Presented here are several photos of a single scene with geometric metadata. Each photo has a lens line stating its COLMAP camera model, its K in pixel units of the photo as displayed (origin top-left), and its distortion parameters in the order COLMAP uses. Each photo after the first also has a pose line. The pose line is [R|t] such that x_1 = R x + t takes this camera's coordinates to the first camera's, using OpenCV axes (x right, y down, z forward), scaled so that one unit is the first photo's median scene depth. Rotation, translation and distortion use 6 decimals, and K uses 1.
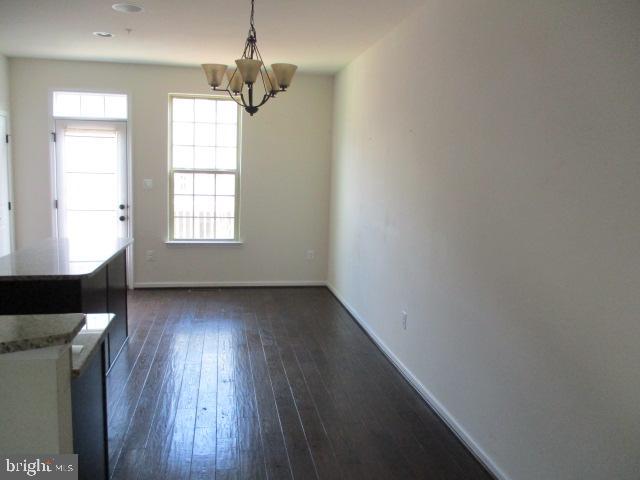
lens RADIAL K [[543.4, 0, 334.6], [0, 543.4, 234.9], [0, 0, 1]] dist [-0.045937, 0.007173]
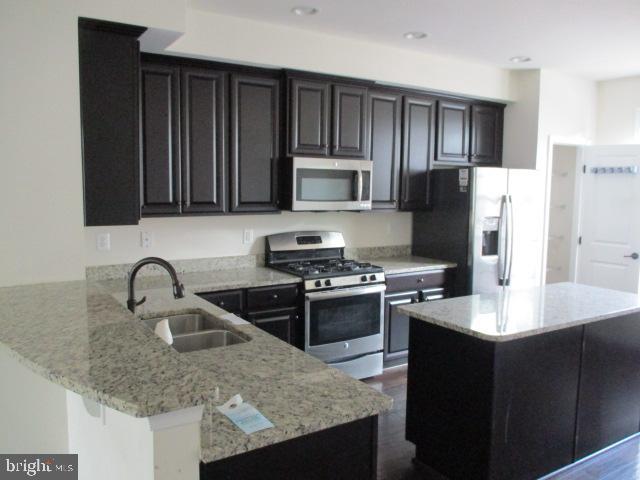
lens RADIAL K [[538.1, 0, 320.0], [0, 538.1, 240.0], [0, 0, 1]] dist [-0.004363, 0.000190]
pose [[0.370096, 0.084539, -0.925139, 0.089308], [-0.123008, 0.991542, 0.041398, -0.036061], [0.920814, 0.098478, 0.377365, 0.220238]]
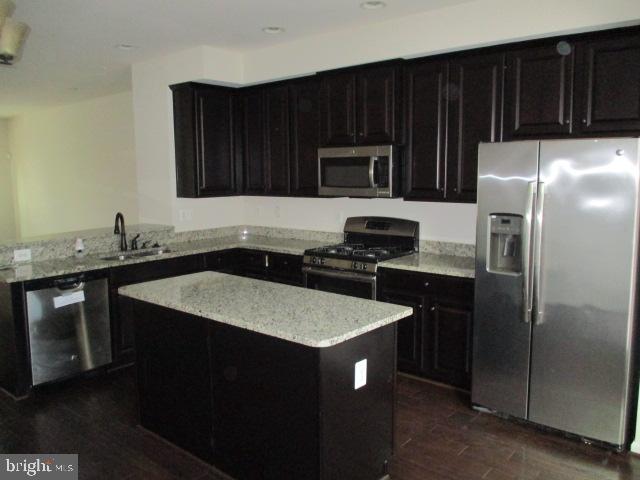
lens RADIAL K [[538.1, 0, 320.0], [0, 538.1, 240.0], [0, 0, 1]] dist [-0.004363, 0.000190]
pose [[-0.789816, 0.067269, -0.609644, -0.070267], [-0.081495, 0.973645, 0.213013, -0.140646], [0.607906, 0.217924, -0.763518, 1.030861]]
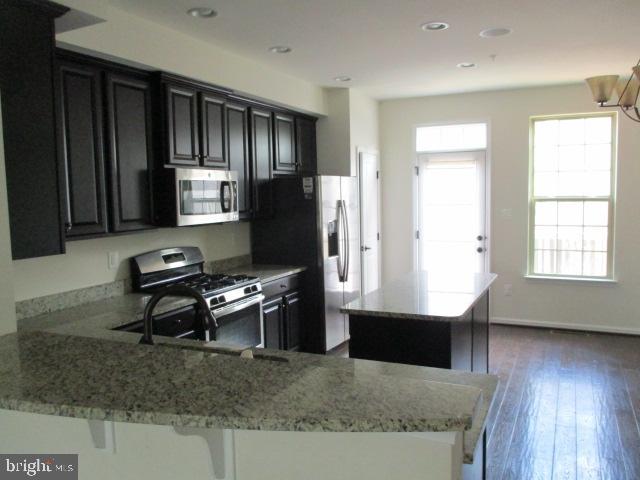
lens RADIAL K [[538.1, 0, 320.0], [0, 538.1, 240.0], [0, 0, 1]] dist [-0.004363, 0.000190]
pose [[0.803458, 0.013357, -0.595211, -0.046798], [-0.033990, 0.999147, -0.023460, -0.016028], [0.594390, 0.039081, 0.803227, 0.045156]]
